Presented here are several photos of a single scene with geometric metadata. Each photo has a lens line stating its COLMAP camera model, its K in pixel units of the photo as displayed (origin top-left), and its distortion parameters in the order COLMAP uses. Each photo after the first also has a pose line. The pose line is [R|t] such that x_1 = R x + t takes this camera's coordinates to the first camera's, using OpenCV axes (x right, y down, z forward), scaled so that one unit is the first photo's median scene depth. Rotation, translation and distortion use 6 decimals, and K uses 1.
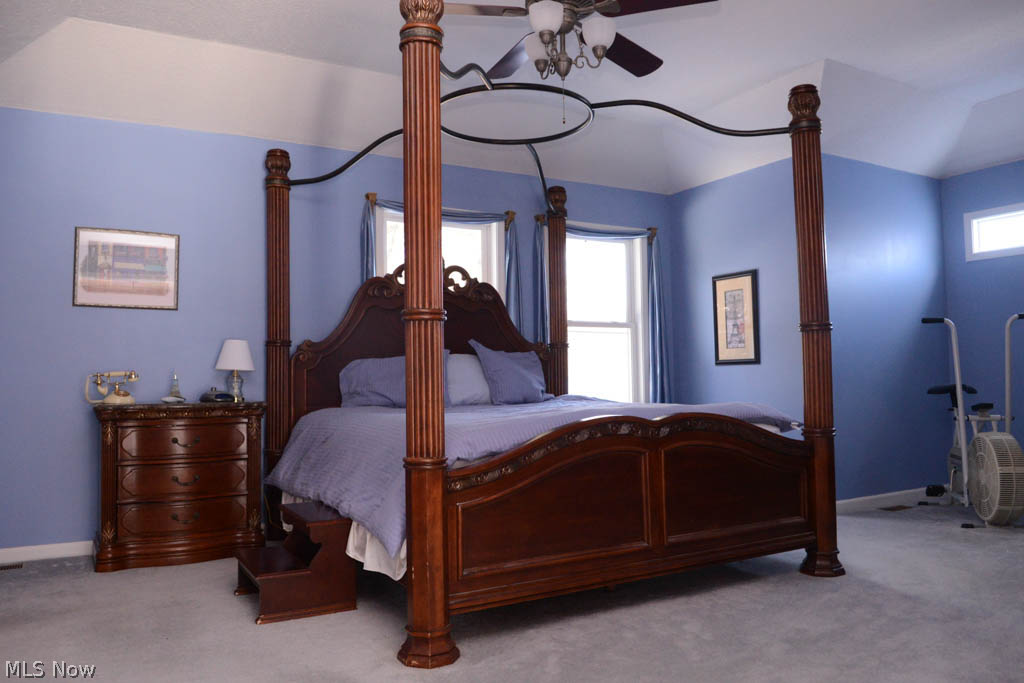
lens RADIAL K [[756.8, 0, 508.7], [0, 756.8, 340.3], [0, 0, 1]] dist [-0.029543, -0.031439]
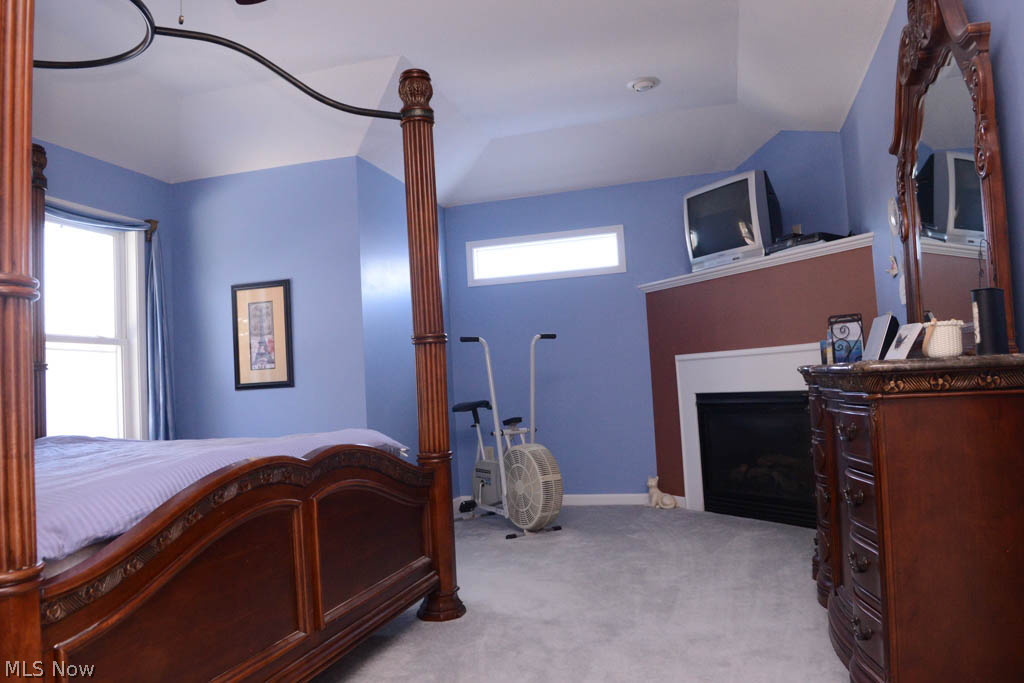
lens RADIAL K [[756.8, 0, 518.2], [0, 756.8, 344.0], [0, 0, 1]] dist [-0.029543, -0.031439]
pose [[0.715211, 0.014564, 0.698756, -0.116965], [0.009070, 0.999505, -0.030116, 0.012647], [-0.698849, 0.027877, 0.714726, 0.228375]]
